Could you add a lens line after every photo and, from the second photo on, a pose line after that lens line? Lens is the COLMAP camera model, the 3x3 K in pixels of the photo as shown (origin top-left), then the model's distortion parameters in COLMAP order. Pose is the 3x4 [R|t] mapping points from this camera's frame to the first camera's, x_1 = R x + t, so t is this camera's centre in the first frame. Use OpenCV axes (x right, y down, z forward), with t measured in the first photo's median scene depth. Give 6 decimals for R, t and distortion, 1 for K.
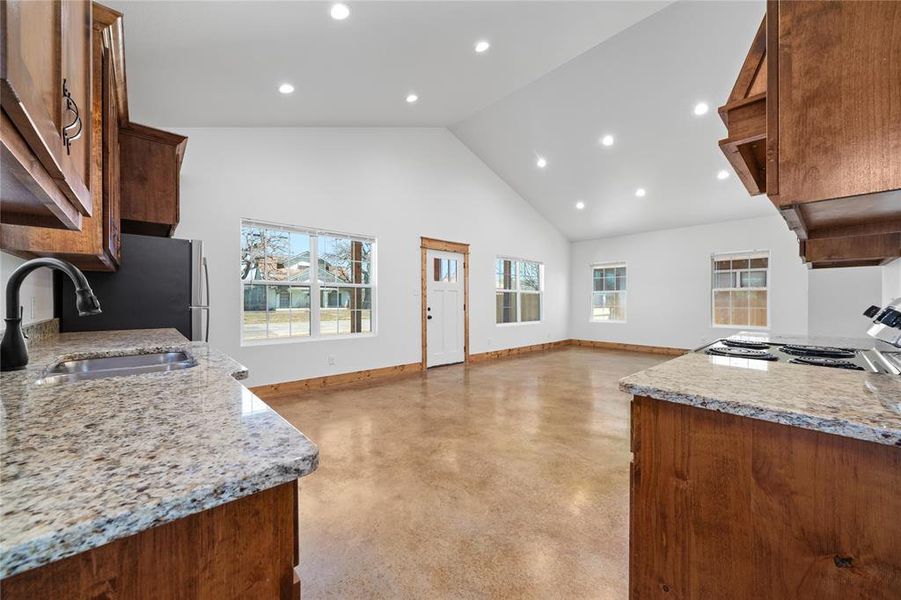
lens RADIAL K [[340.1, 0, 453.0], [0, 340.1, 300.7], [0, 0, 1]] dist [0.000947, 0.000185]
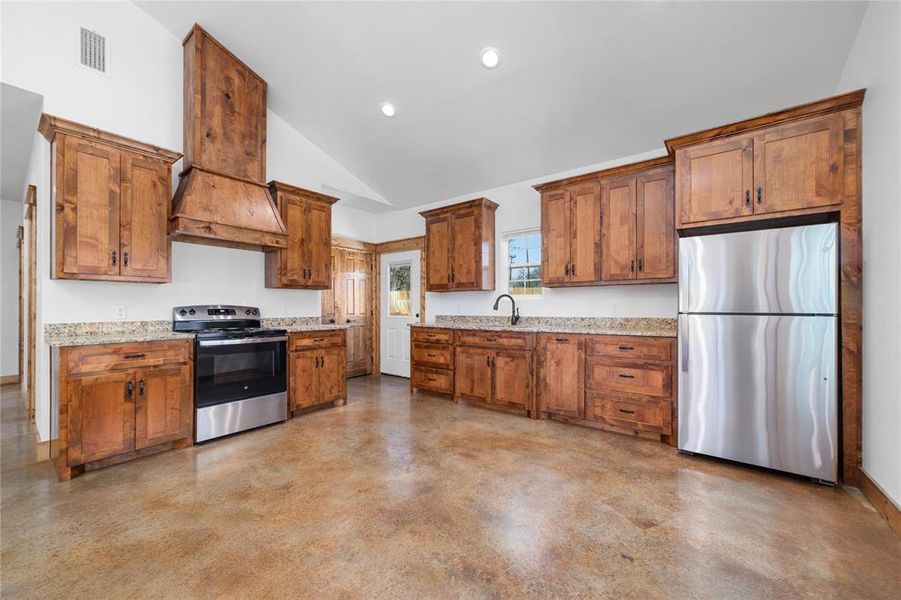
lens RADIAL K [[341.8, 0, 452.9], [0, 341.8, 307.6], [0, 0, 1]] dist [0.000324, -0.000070]
pose [[-0.983412, 0.001393, -0.181383, 0.002588], [0.000856, 0.999995, 0.003039, 0.000663], [0.181386, 0.002833, -0.983408, 0.890087]]
